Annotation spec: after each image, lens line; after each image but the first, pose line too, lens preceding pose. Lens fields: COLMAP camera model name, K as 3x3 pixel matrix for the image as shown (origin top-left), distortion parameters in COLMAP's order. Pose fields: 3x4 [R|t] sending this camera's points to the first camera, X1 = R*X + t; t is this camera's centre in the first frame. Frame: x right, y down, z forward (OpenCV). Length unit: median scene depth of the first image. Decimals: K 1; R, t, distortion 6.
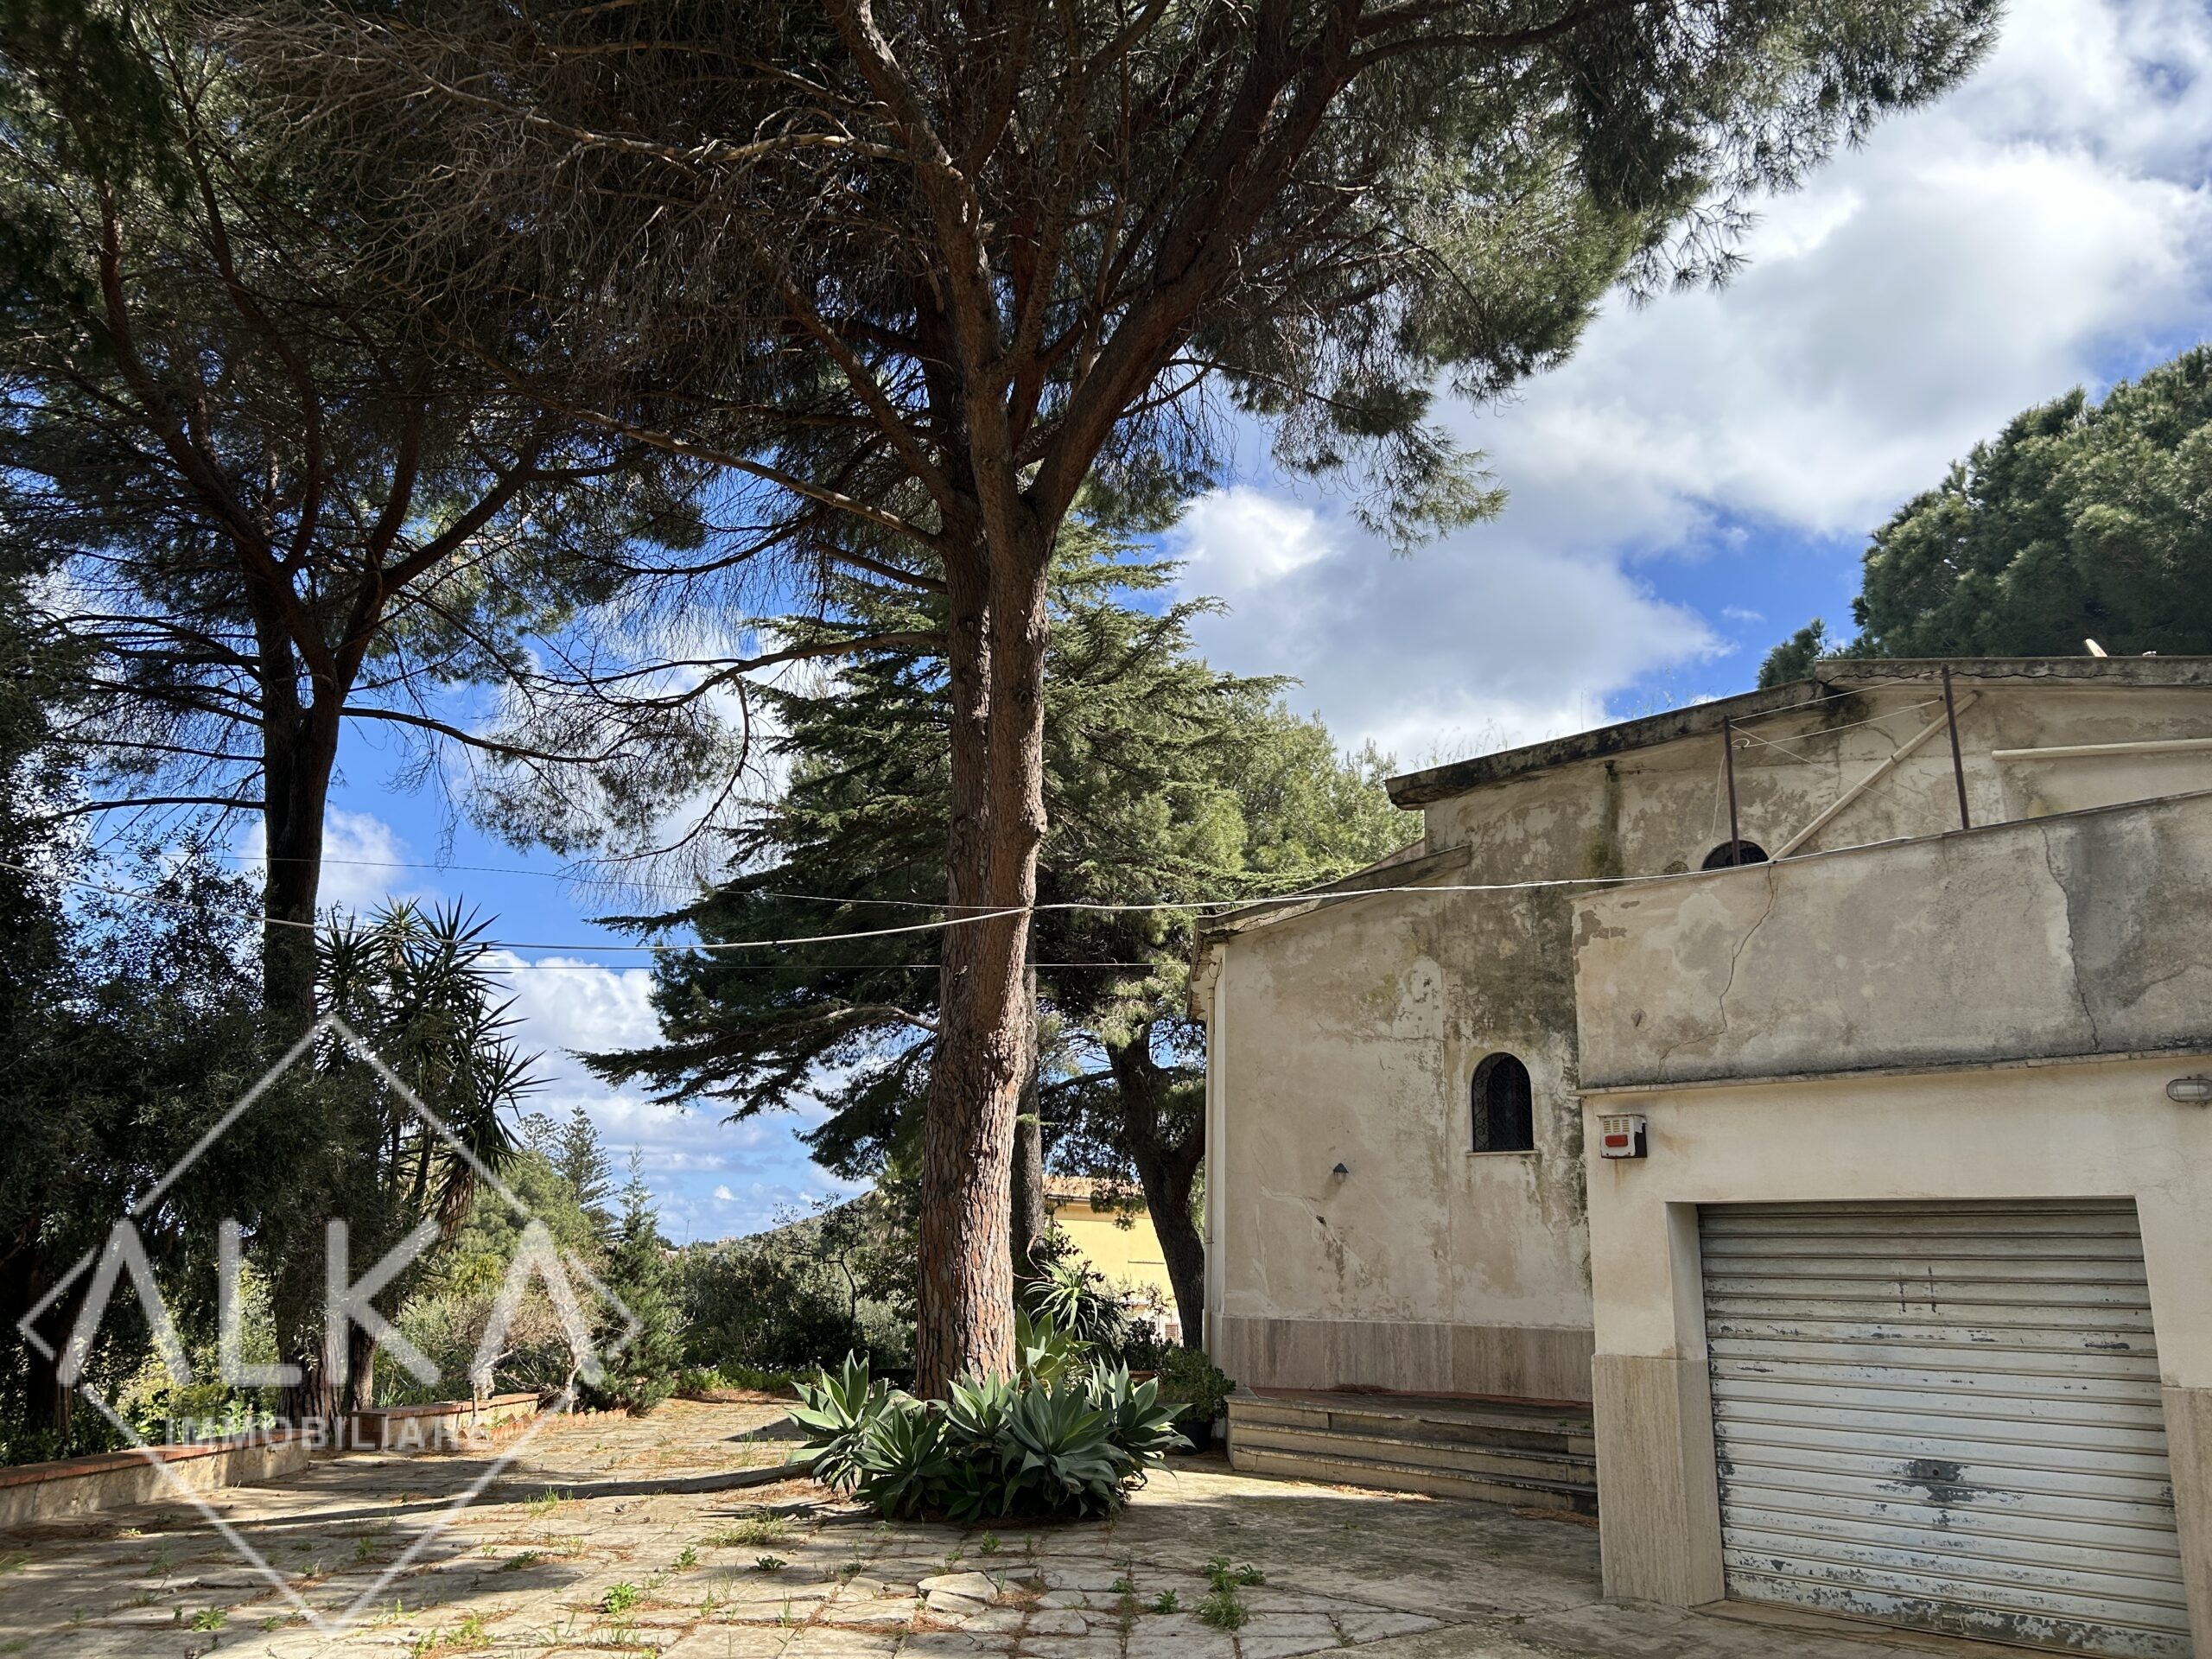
lens RADIAL K [[1659.7, 0, 1092.1], [0, 1659.7, 827.0], [0, 0, 1]] dist [0.056772, -0.066681]
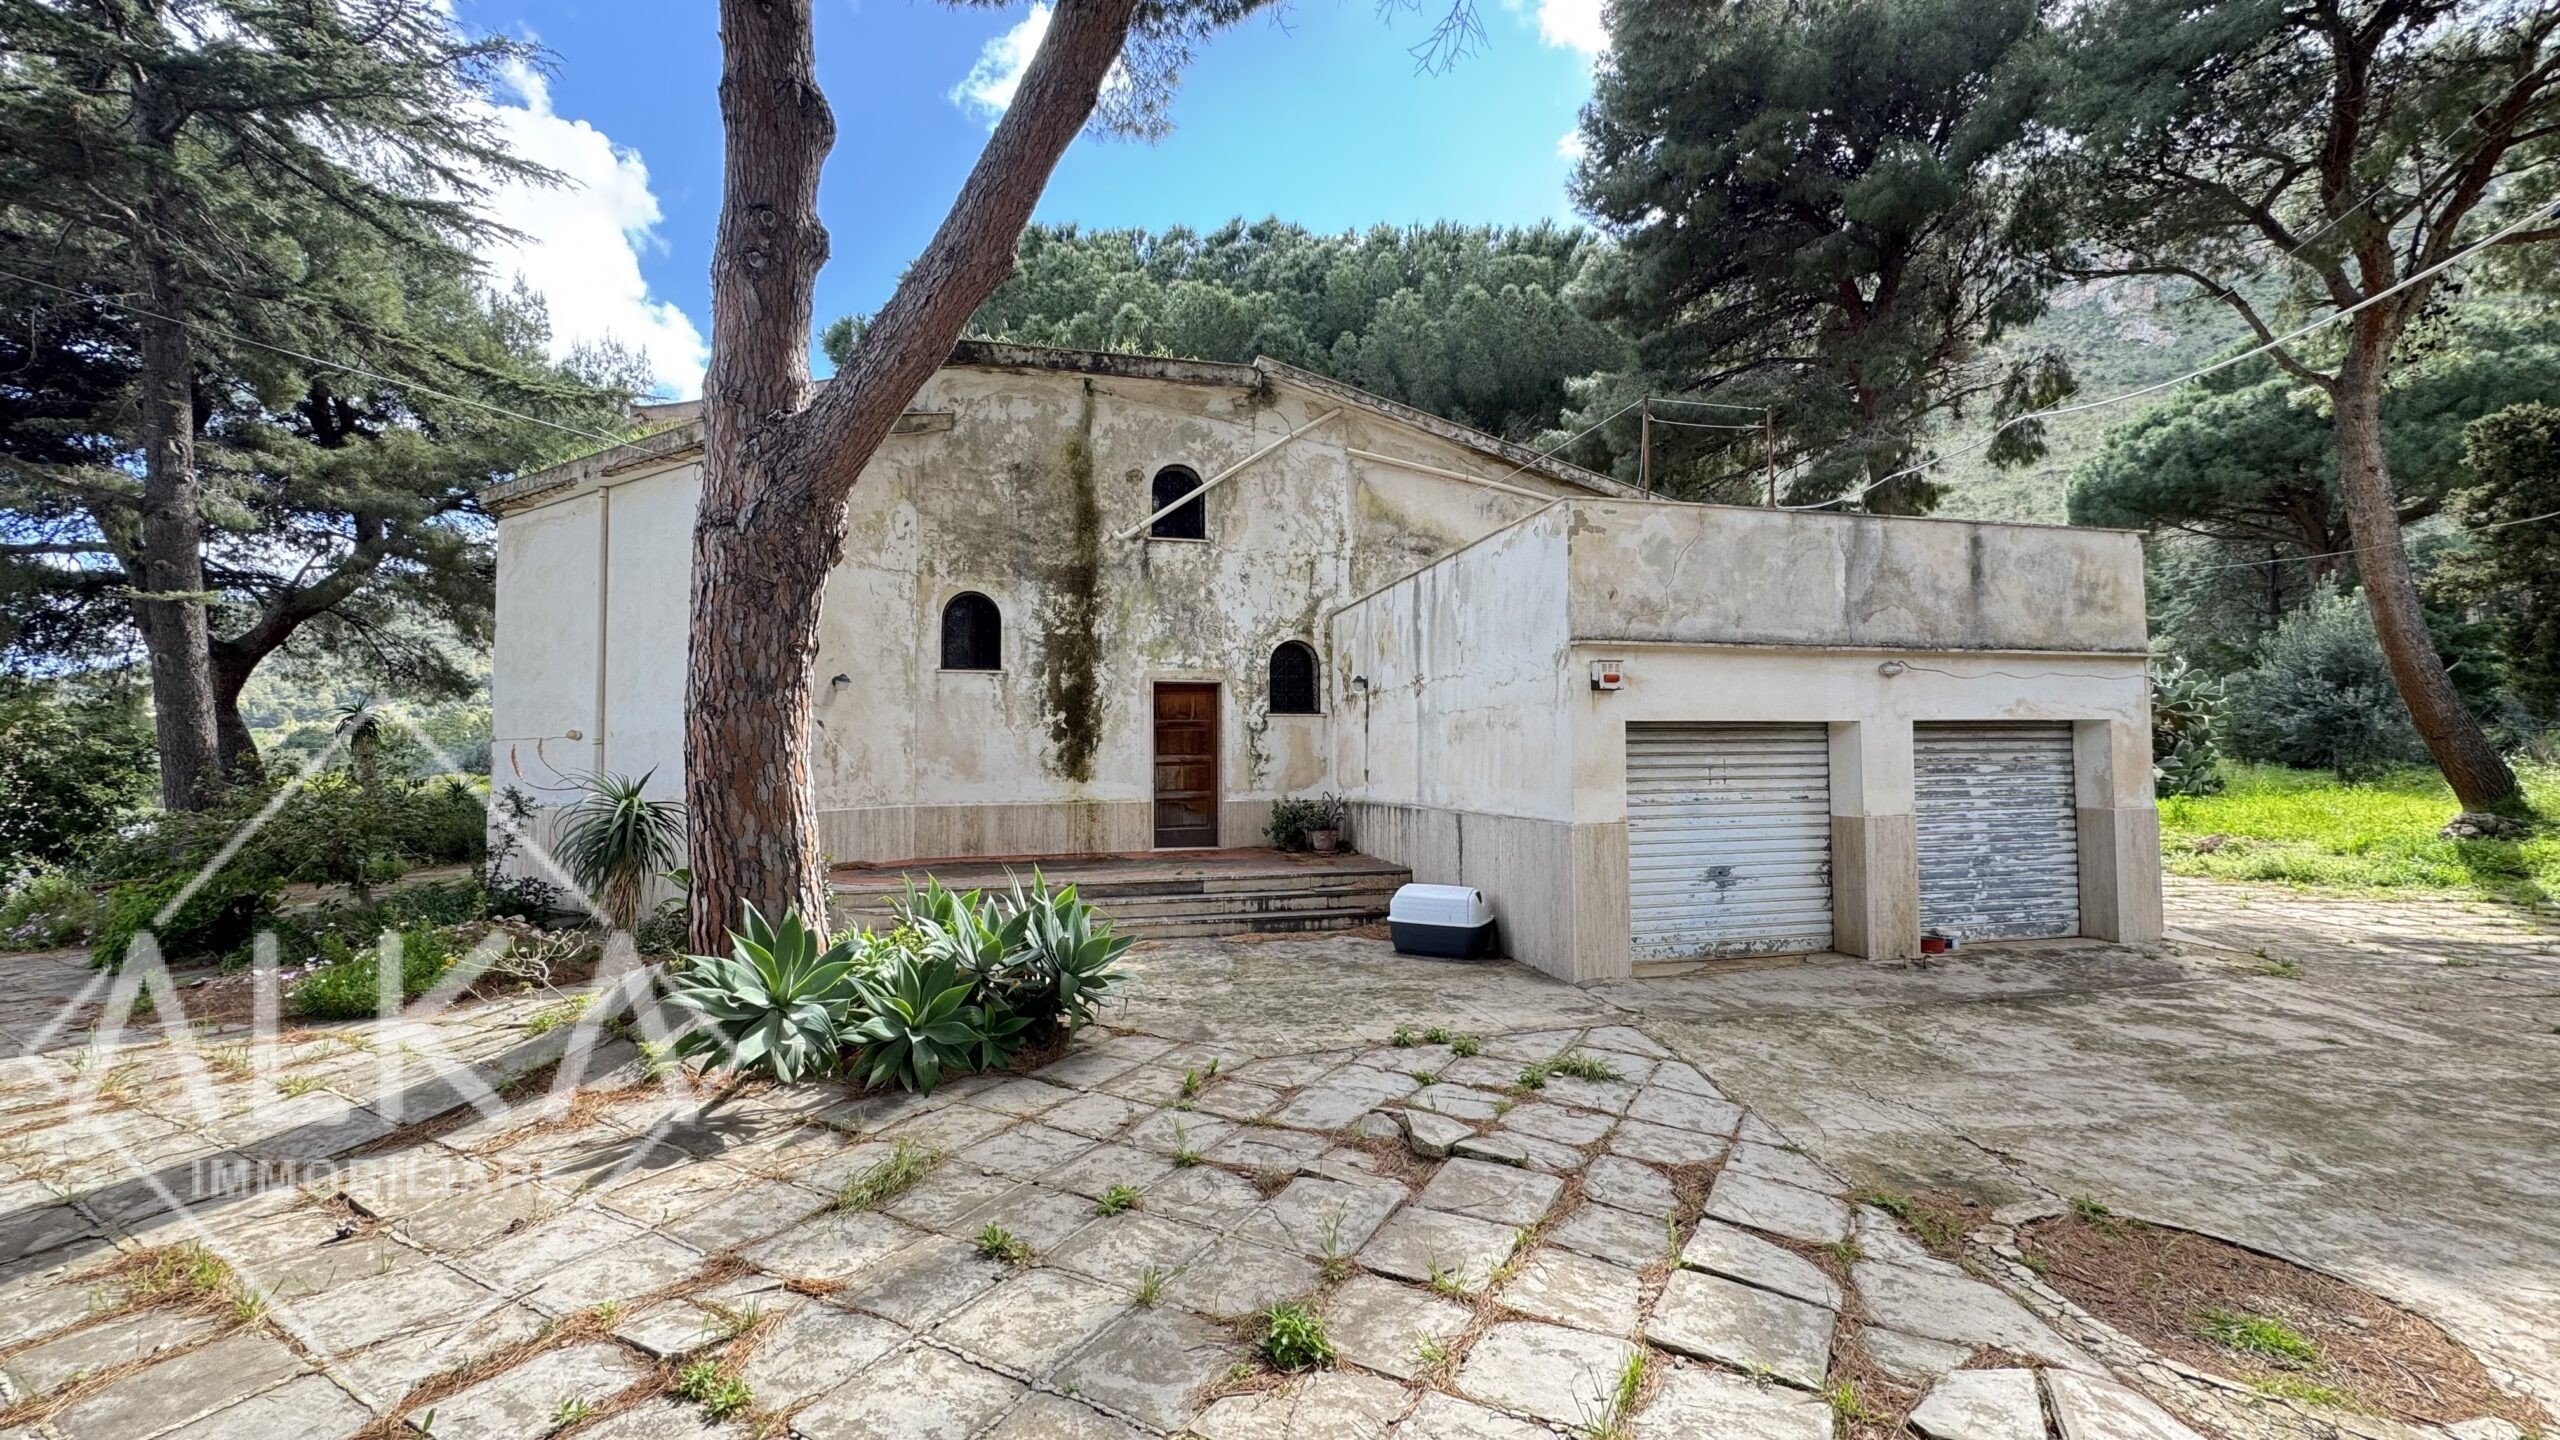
lens RADIAL K [[1024.0, 0, 1276.7], [0, 1024.0, 721.9], [0, 0, 1]] dist [-0.006282, 0.001598]
pose [[0.484840, 0.004907, 0.874589, -0.578803], [-0.210066, 0.971365, 0.111003, 0.186560], [-0.849001, -0.237540, 0.471988, 0.820974]]
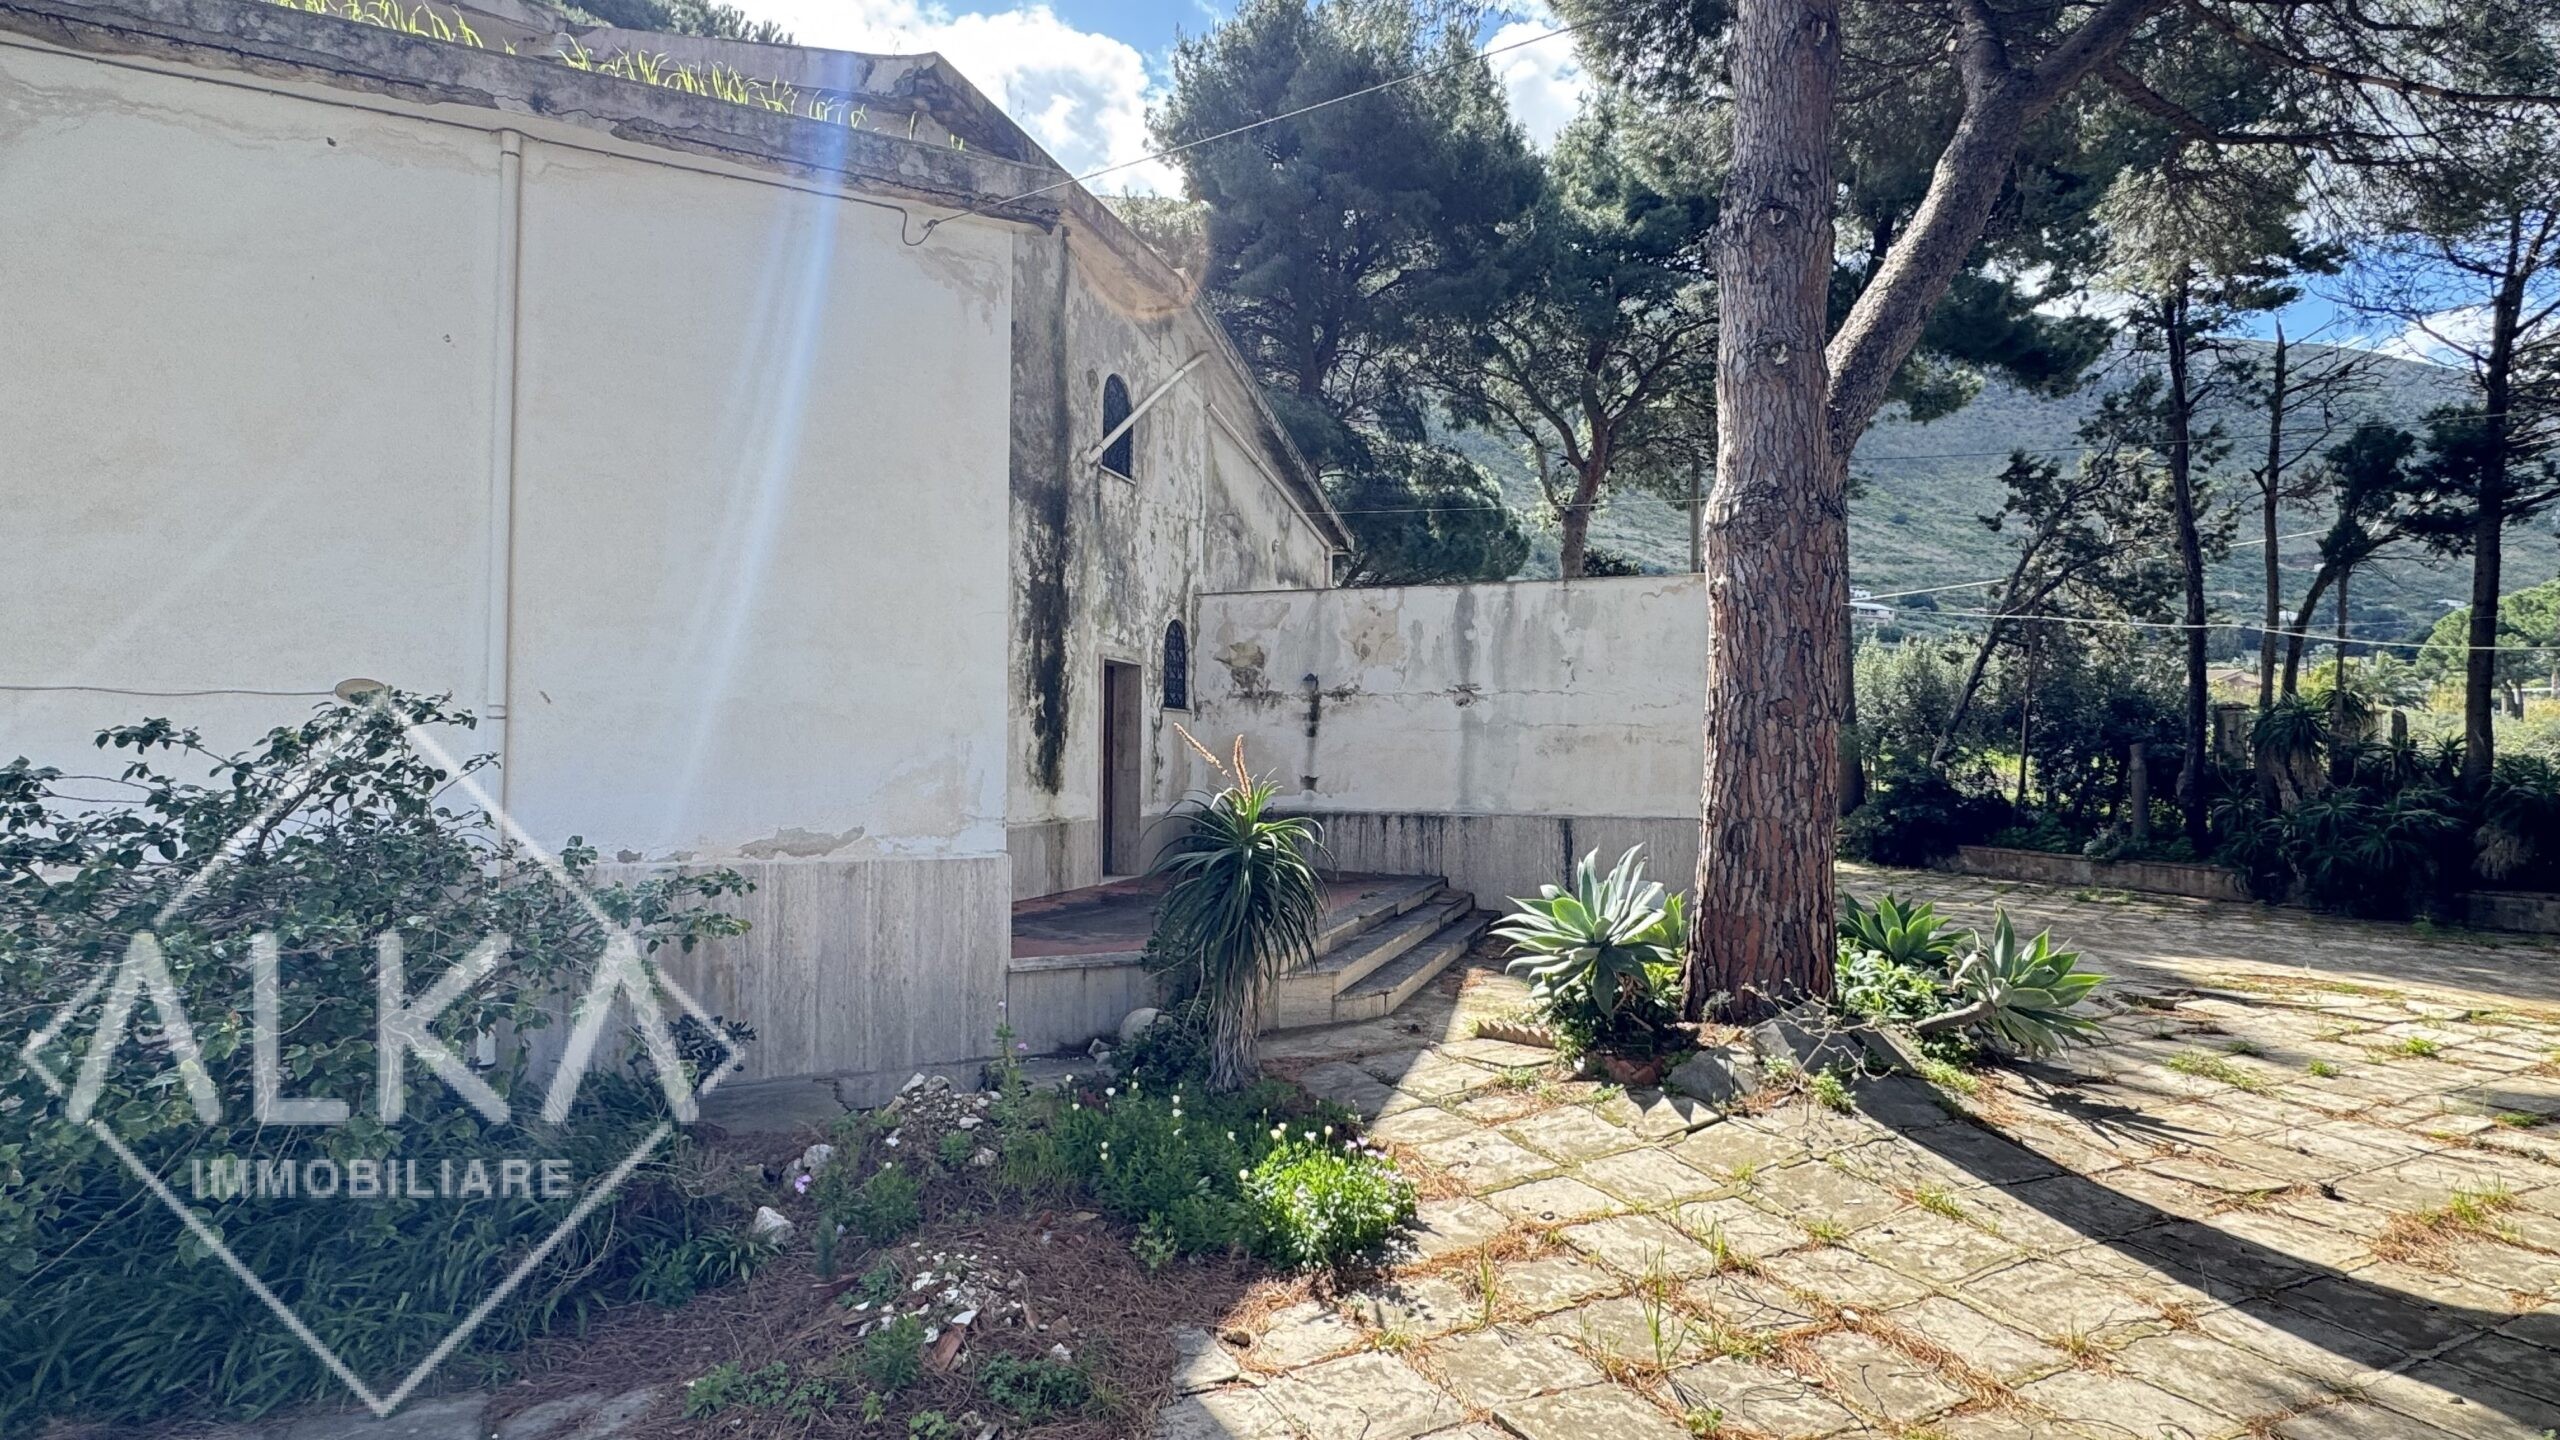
lens RADIAL K [[1286.7, 0, 1283.3], [0, 1286.7, 723.9], [0, 0, 1]] dist [-0.001581, -0.001086]
pose [[-0.469993, -0.005901, 0.882651, -0.696614], [-0.251927, 0.959280, -0.127732, 0.529841], [-0.845955, -0.282397, -0.452341, 2.136810]]
